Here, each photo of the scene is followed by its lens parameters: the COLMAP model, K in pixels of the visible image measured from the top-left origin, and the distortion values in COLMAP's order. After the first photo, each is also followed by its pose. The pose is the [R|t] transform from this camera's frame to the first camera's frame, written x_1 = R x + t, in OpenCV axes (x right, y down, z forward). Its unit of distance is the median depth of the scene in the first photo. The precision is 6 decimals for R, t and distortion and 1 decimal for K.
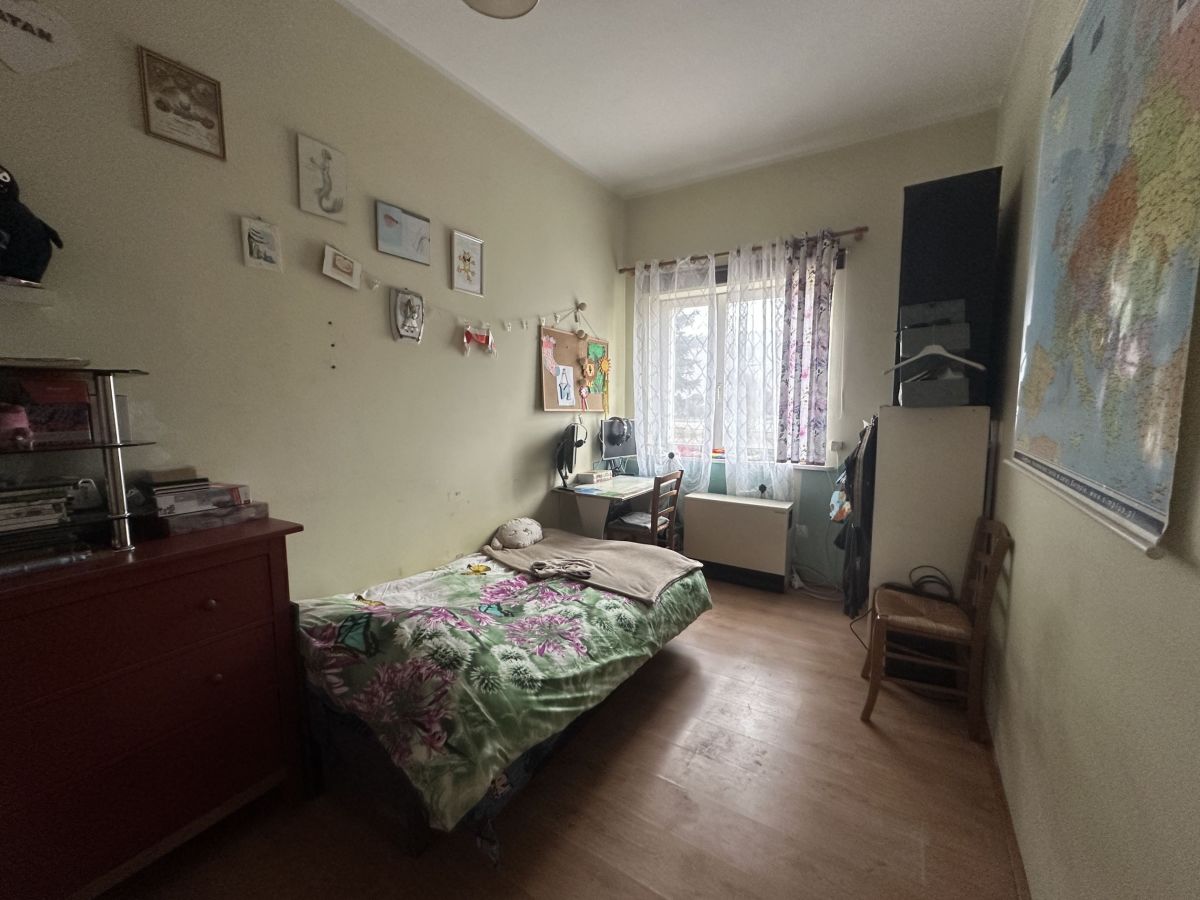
lens RADIAL K [[474.5, 0, 600.6], [0, 474.5, 449.8], [0, 0, 1]] dist [-0.001625, 0.000062]
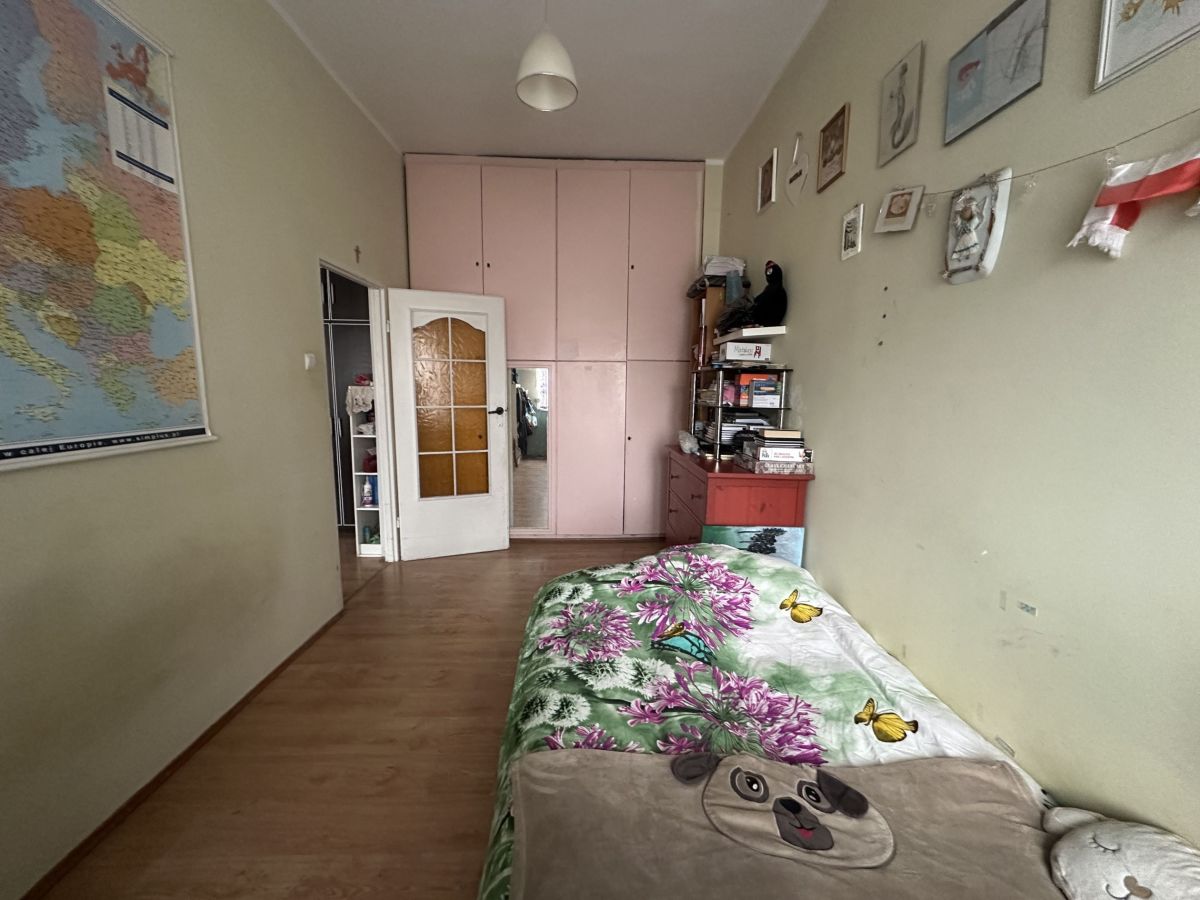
lens RADIAL K [[474.5, 0, 600.2], [0, 474.5, 450.9], [0, 0, 1]] dist [-0.001625, 0.000062]
pose [[-0.825384, 0.068464, -0.560404, 0.313552], [-0.069960, 0.972566, 0.221858, -0.146636], [0.560220, 0.222324, -0.797951, 1.463468]]
